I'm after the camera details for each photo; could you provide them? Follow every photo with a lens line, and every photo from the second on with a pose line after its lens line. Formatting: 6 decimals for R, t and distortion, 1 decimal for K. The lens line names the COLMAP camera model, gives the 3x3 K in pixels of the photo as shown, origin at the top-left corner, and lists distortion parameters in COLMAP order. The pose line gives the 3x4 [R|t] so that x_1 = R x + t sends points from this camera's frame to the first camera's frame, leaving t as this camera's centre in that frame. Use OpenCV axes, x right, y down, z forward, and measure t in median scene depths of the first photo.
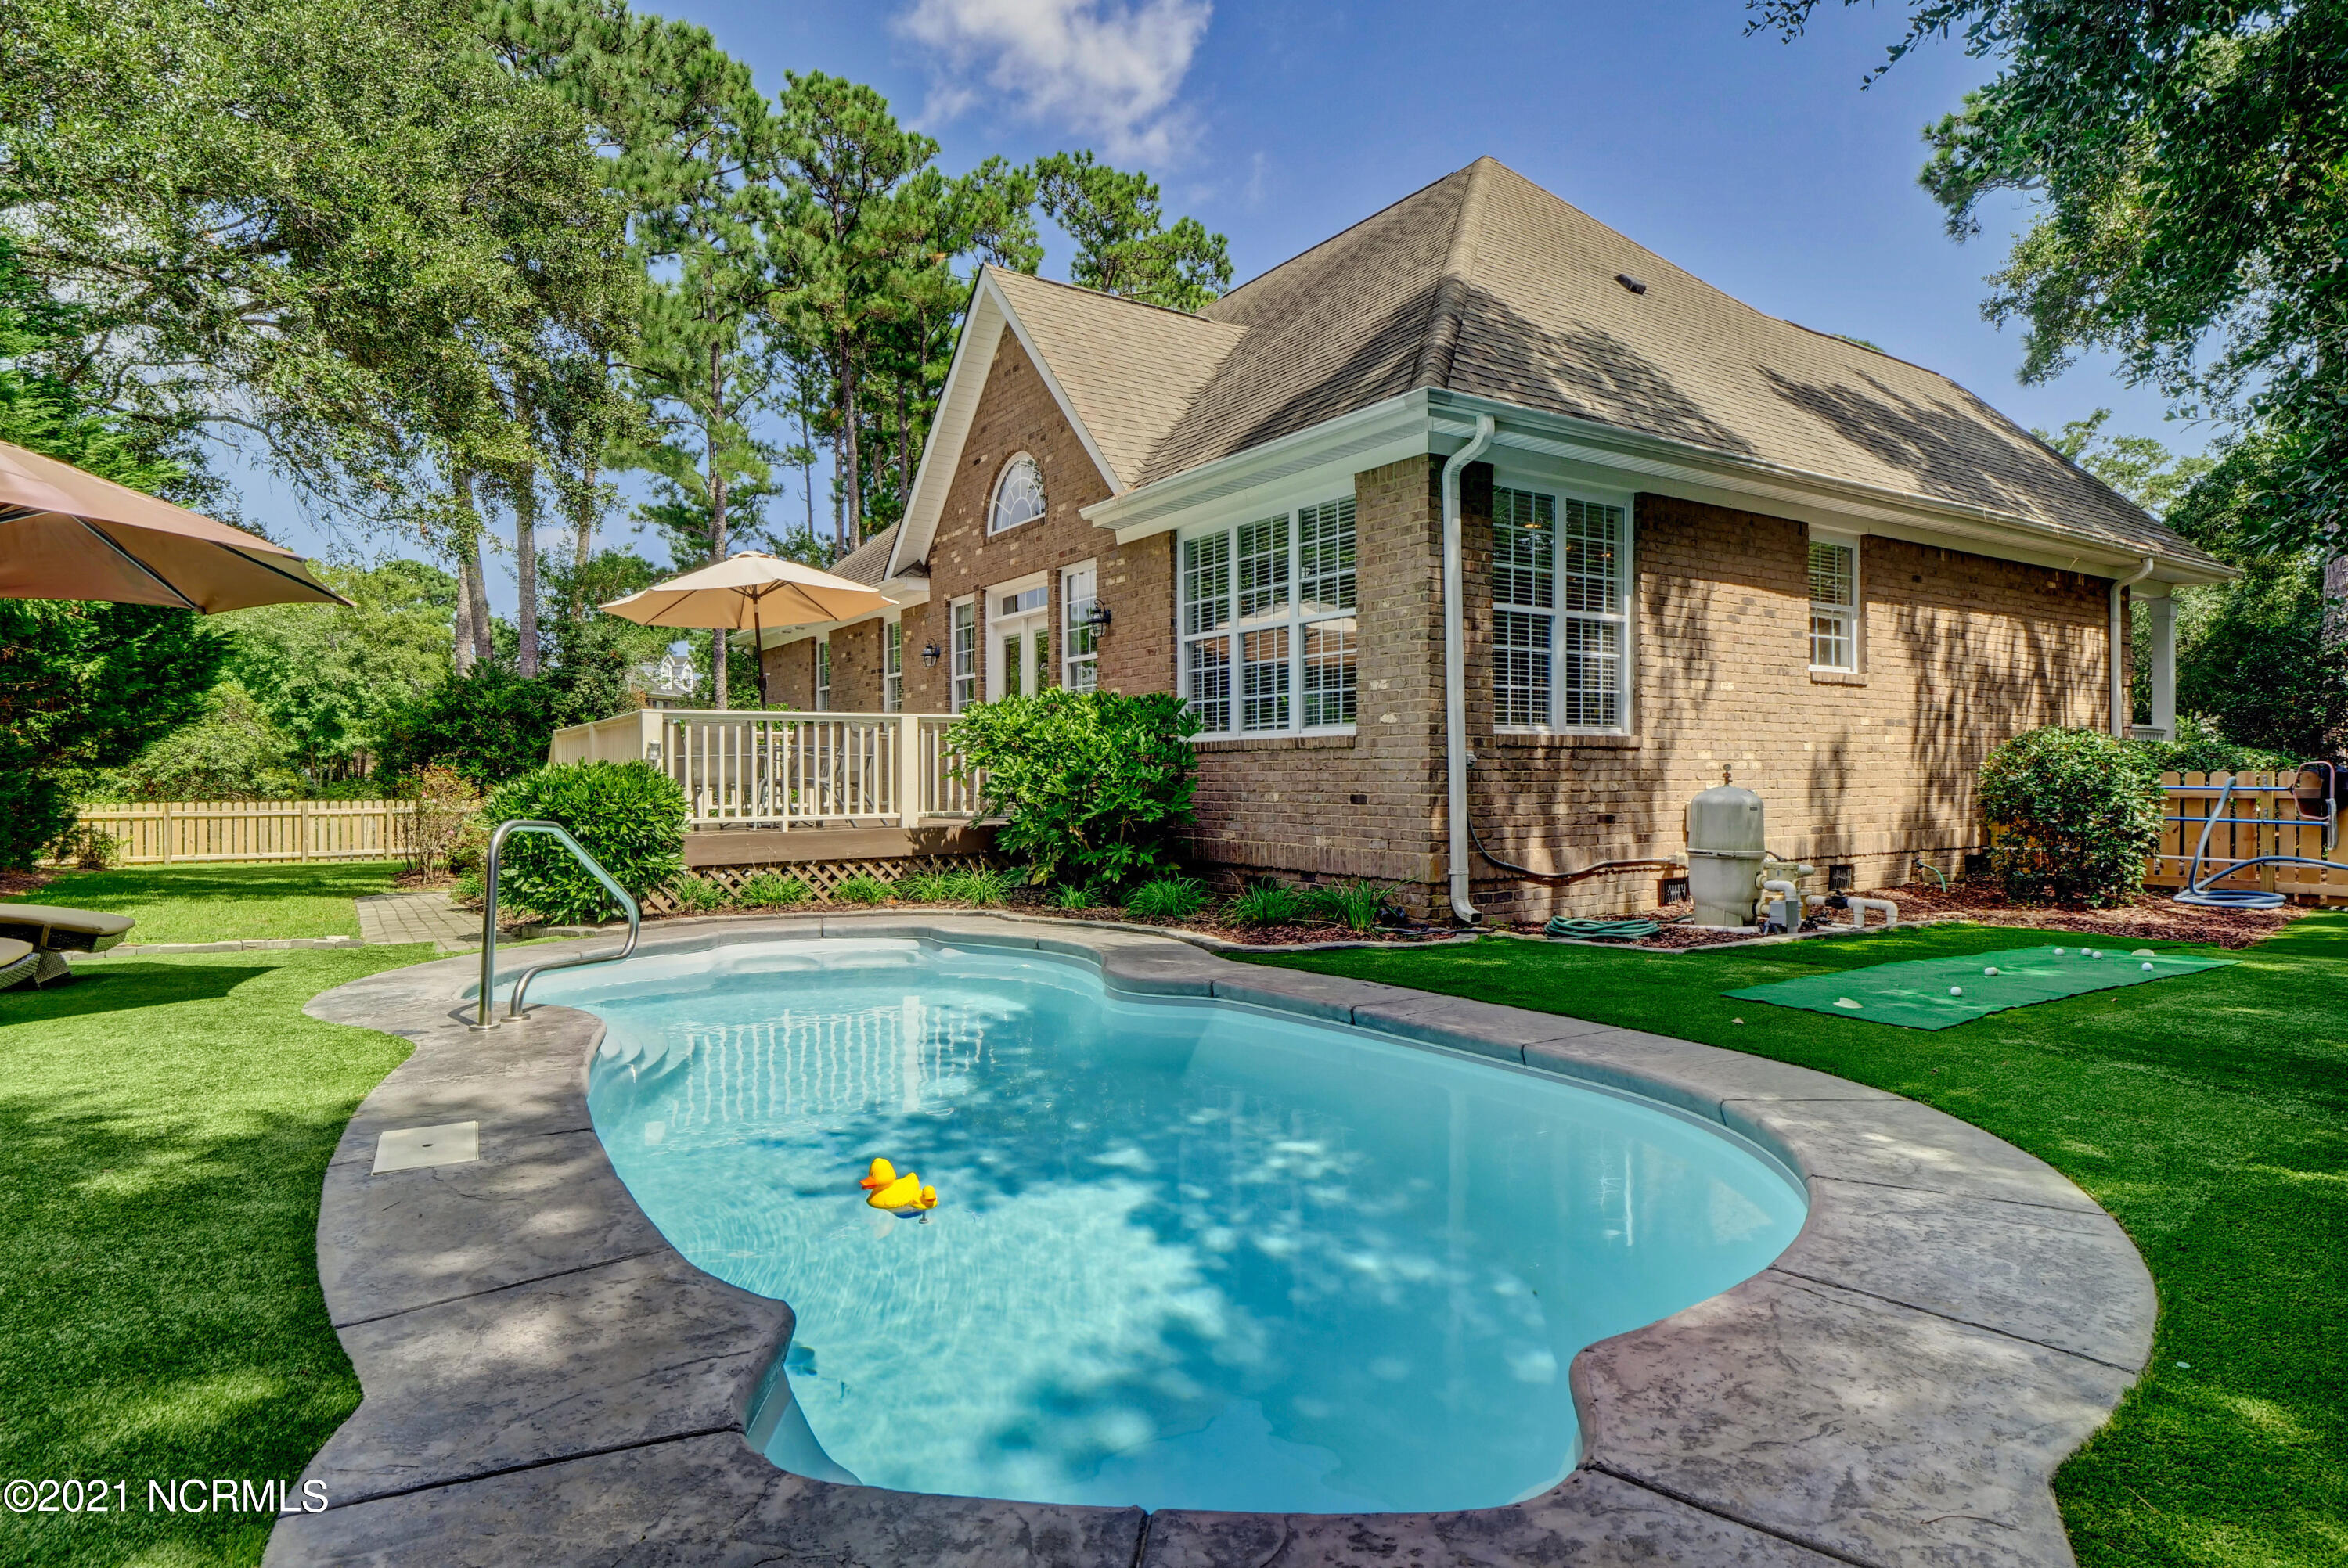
lens RADIAL K [[1276.6, 0, 1178.2], [0, 1276.6, 775.9], [0, 0, 1]] dist [-0.006272, -0.000719]
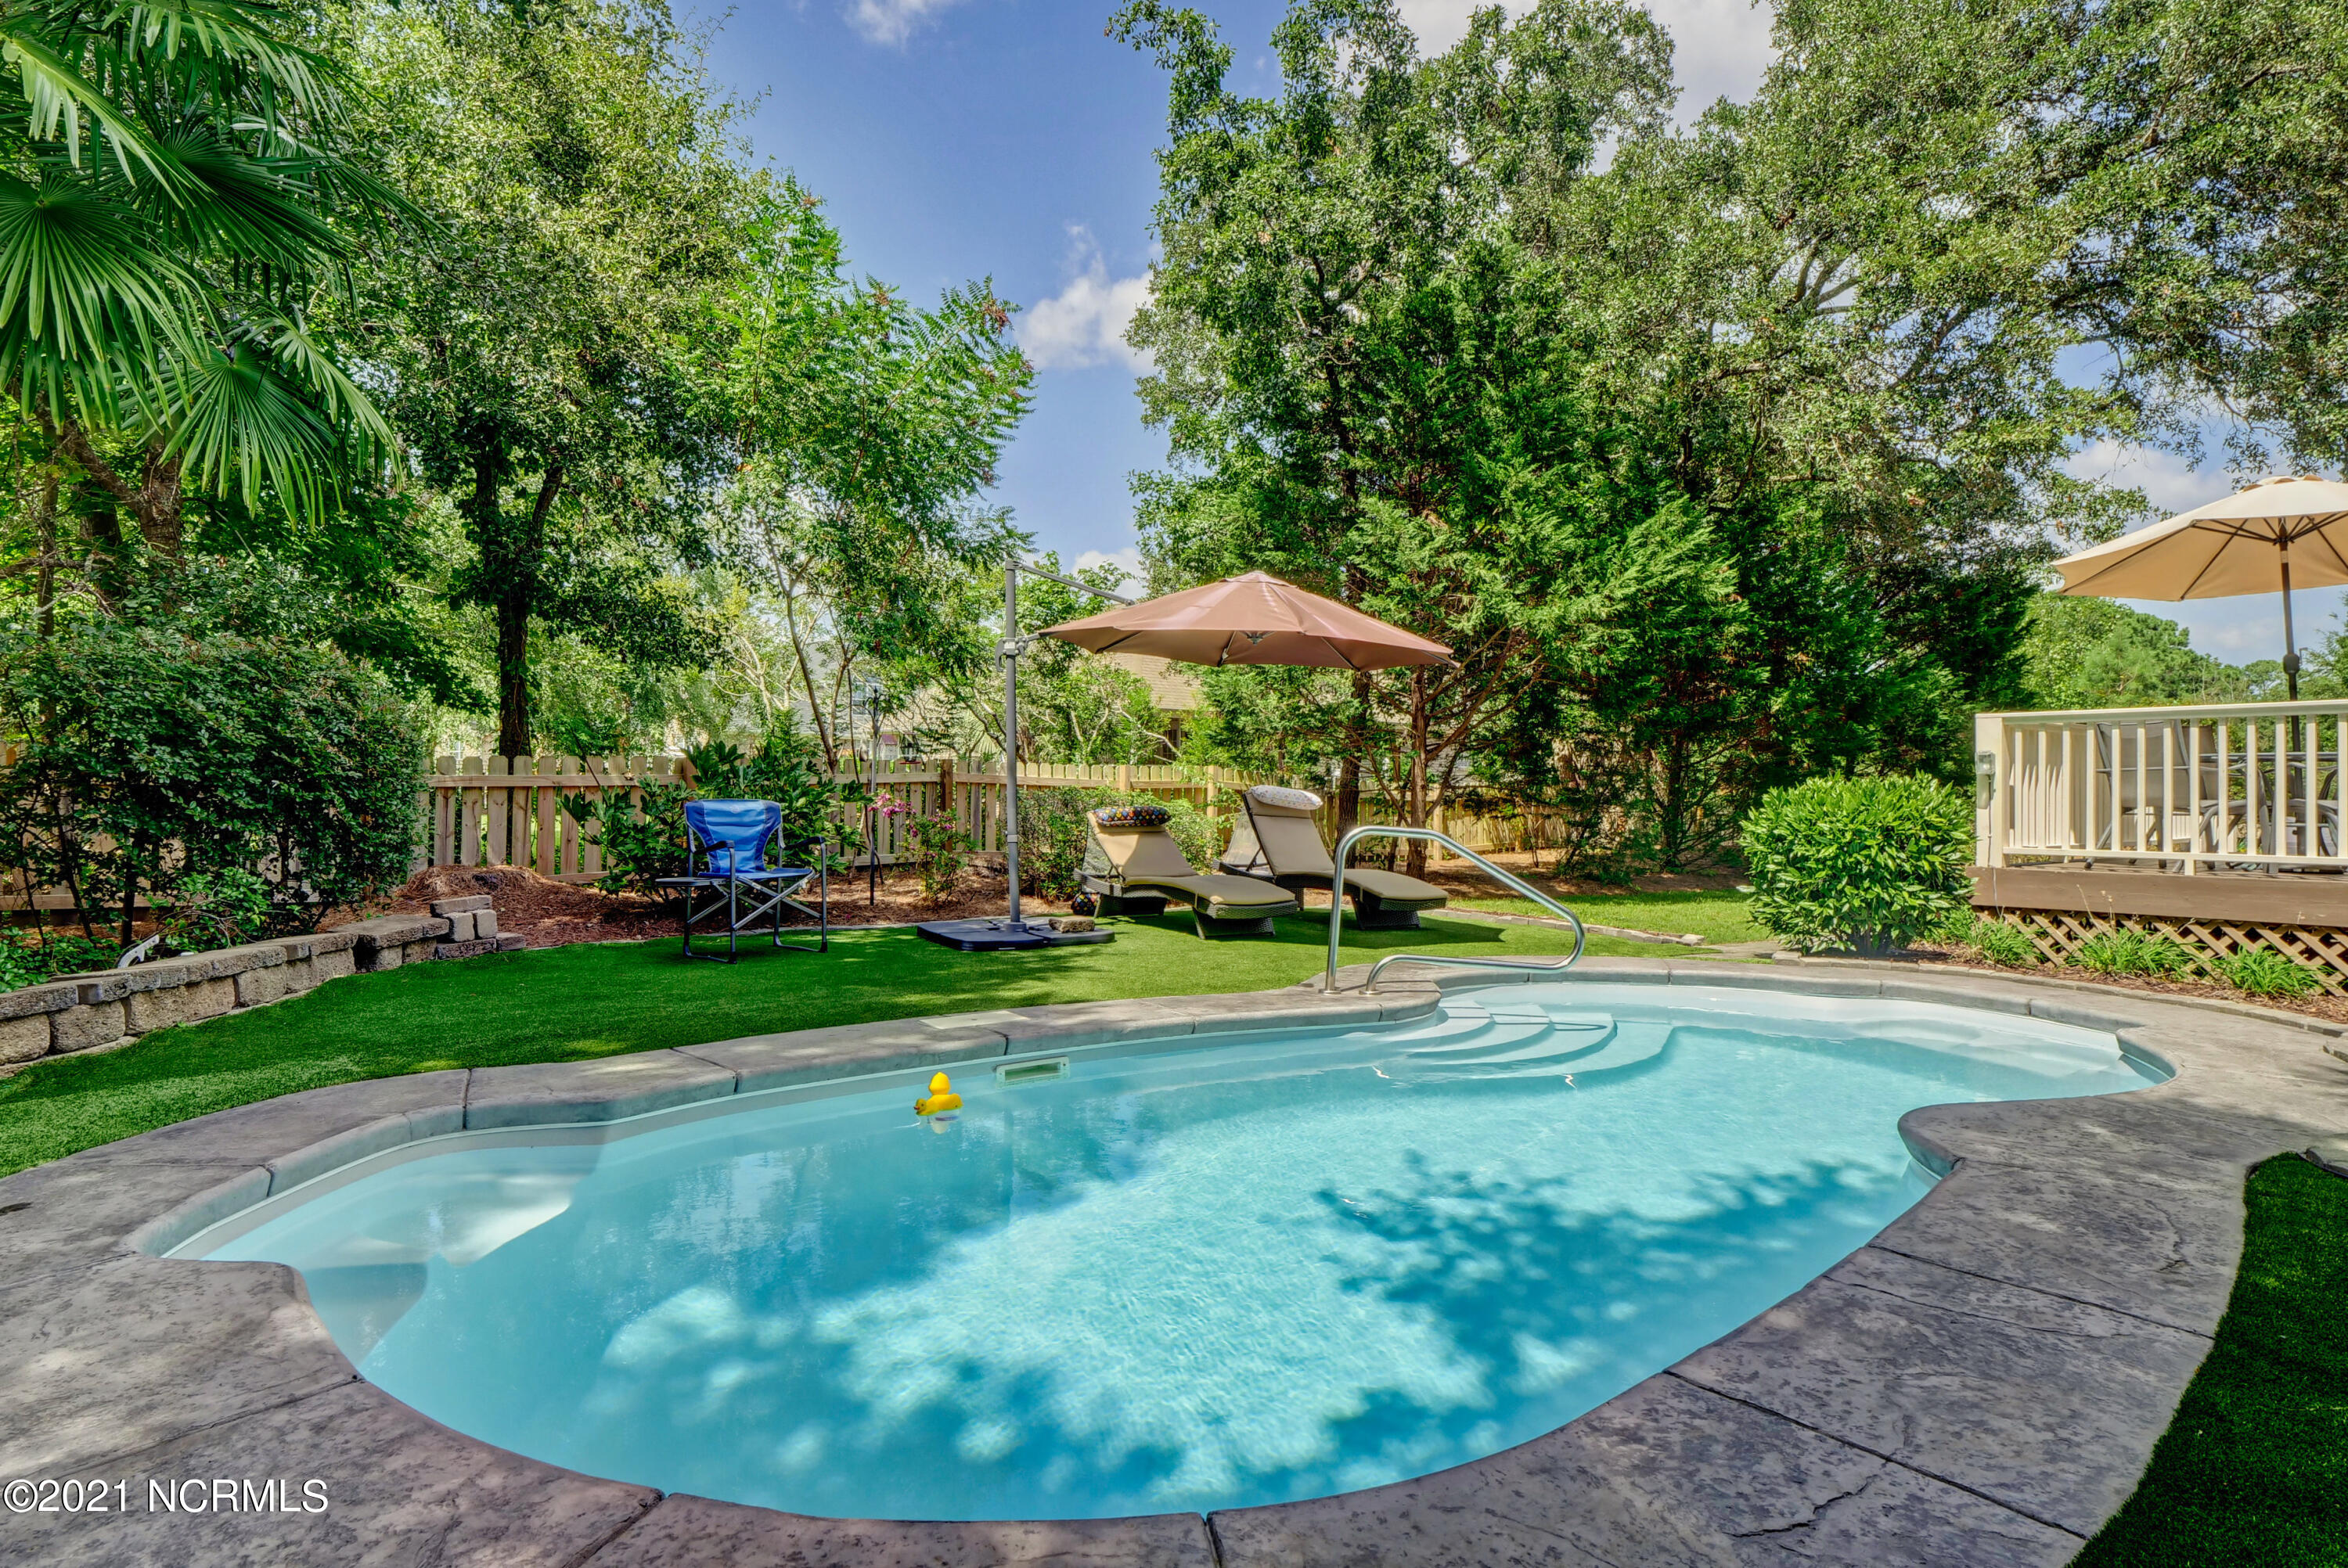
lens RADIAL K [[1276.6, 0, 1178.2], [0, 1276.6, 775.9], [0, 0, 1]] dist [-0.006272, -0.000719]
pose [[0.113105, 0.006200, -0.993564, 0.349066], [-0.019428, 0.999803, 0.004027, -0.003783], [0.993393, 0.018848, 0.113203, 0.372314]]
